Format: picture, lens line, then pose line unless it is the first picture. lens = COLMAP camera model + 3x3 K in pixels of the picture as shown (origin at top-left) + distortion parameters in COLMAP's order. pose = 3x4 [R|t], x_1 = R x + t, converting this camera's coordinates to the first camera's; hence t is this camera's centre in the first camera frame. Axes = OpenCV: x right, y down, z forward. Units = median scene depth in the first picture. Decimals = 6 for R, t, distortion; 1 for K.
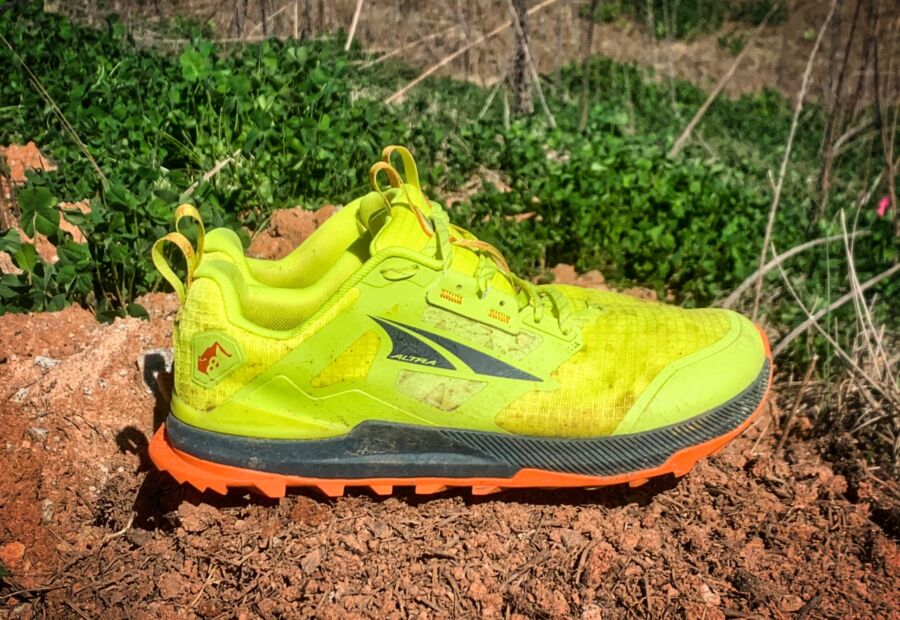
lens RADIAL K [[1460.1, 0, 472.6], [0, 1460.1, 308.8], [0, 0, 1]] dist [0.199053, -0.788585]
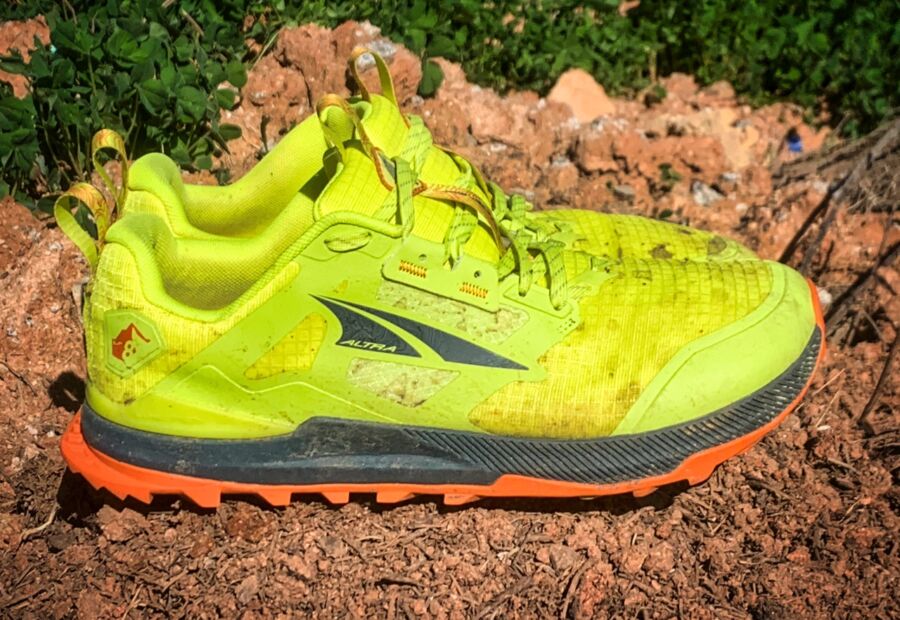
lens RADIAL K [[1982.0, 0, 477.5], [0, 1982.0, 310.3], [0, 0, 1]] dist [0.156478, -0.354455]
pose [[0.997582, -0.002405, -0.069463, 0.084310], [0.010929, 0.992396, 0.122602, -0.103777], [0.068640, -0.123065, 0.990022, -0.082661]]
